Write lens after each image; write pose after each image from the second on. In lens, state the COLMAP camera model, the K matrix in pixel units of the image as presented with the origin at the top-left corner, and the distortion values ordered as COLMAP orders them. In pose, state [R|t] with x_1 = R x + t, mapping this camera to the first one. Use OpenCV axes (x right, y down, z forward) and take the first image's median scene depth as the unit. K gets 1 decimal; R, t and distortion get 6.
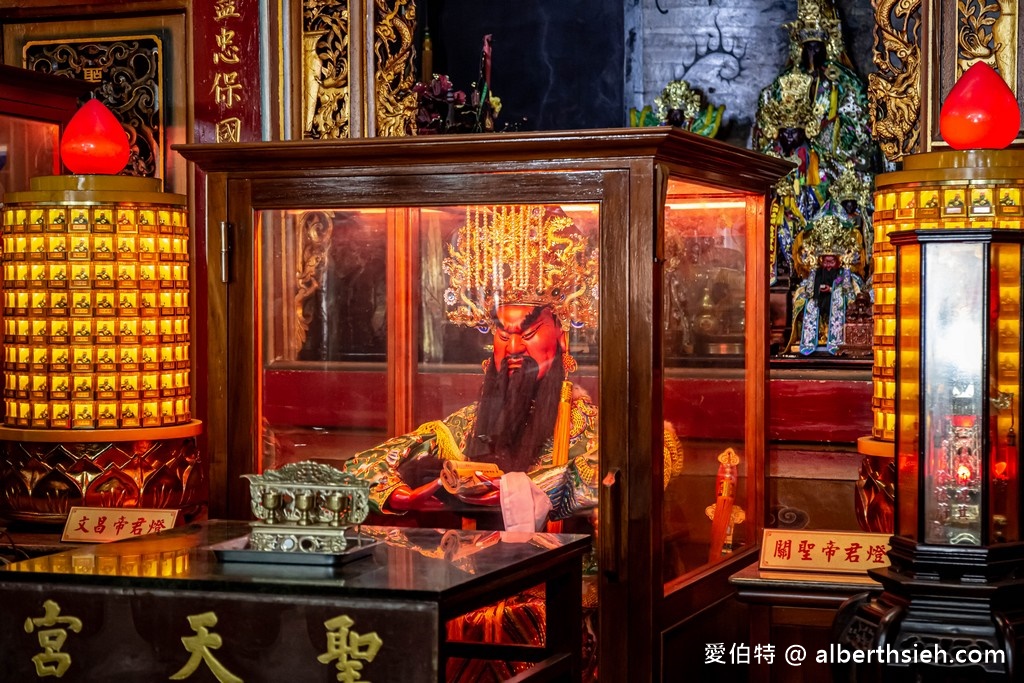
lens RADIAL K [[2107.9, 0, 457.8], [0, 2107.9, 332.2], [0, 0, 1]] dist [0.201381, 0.000000]
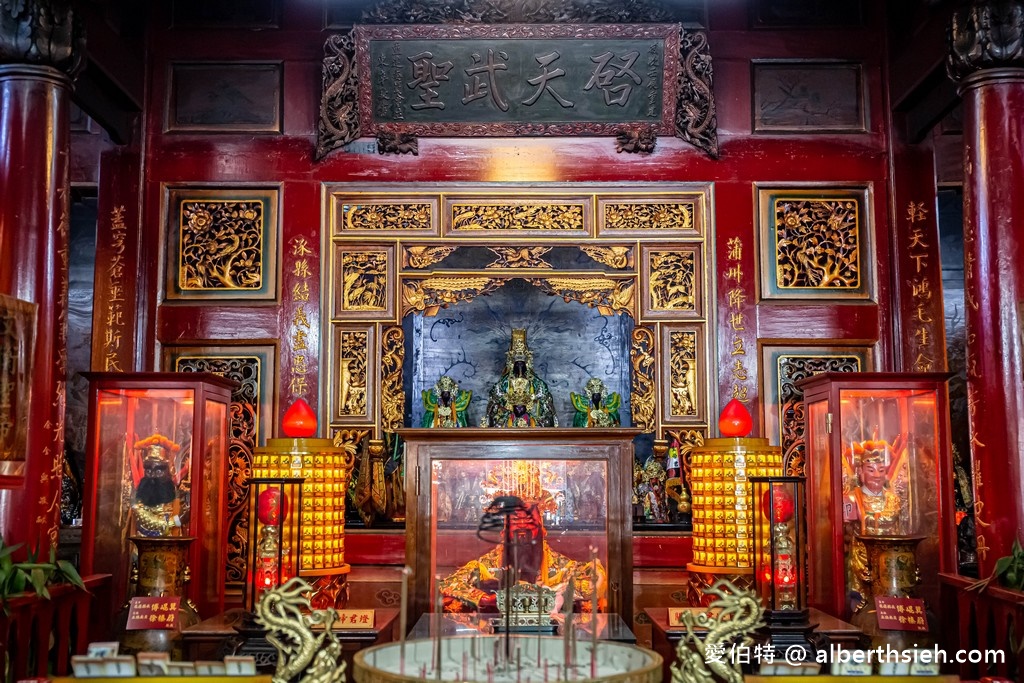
lens RADIAL K [[1232.0, 0, 516.5], [0, 1232.0, 338.0], [0, 0, 1]] dist [0.027683, 0.000000]
pose [[0.936449, 0.040150, 0.348499, -0.320785], [0.002335, 0.992693, -0.120642, -0.023161], [-0.350797, 0.113789, 0.929513, -0.114559]]
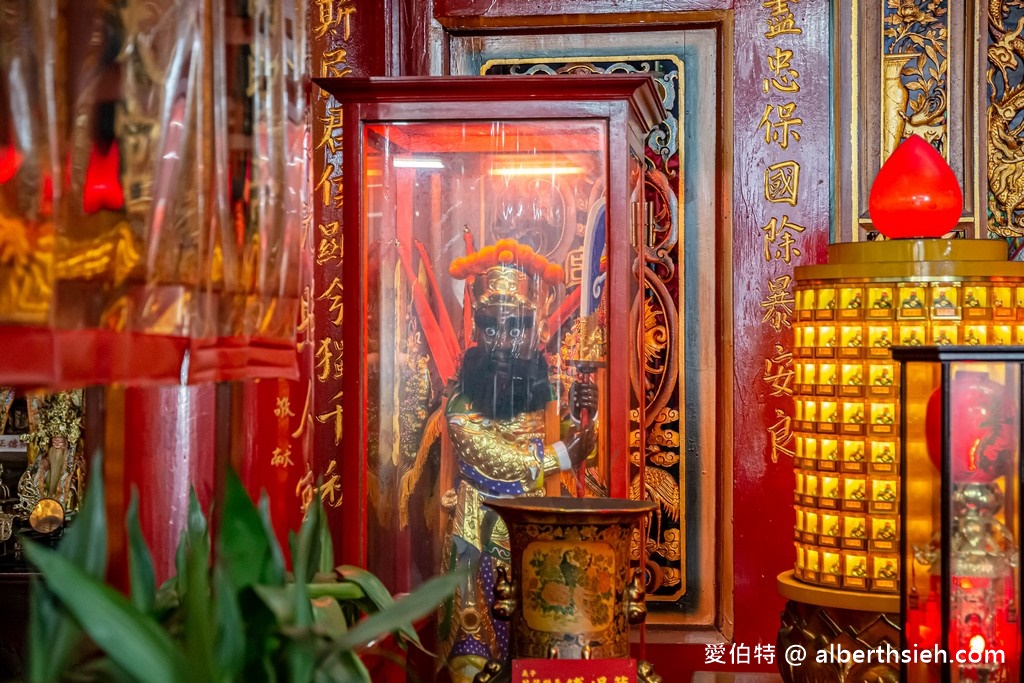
lens RADIAL K [[2122.9, 0, 513.7], [0, 2122.9, 343.5], [0, 0, 1]] dist [0.117480, 0.000000]
pose [[0.971210, -0.002616, 0.238209, -0.399565], [0.006148, 0.999882, -0.014086, -0.024032], [-0.238144, 0.015145, 0.971112, 0.265035]]
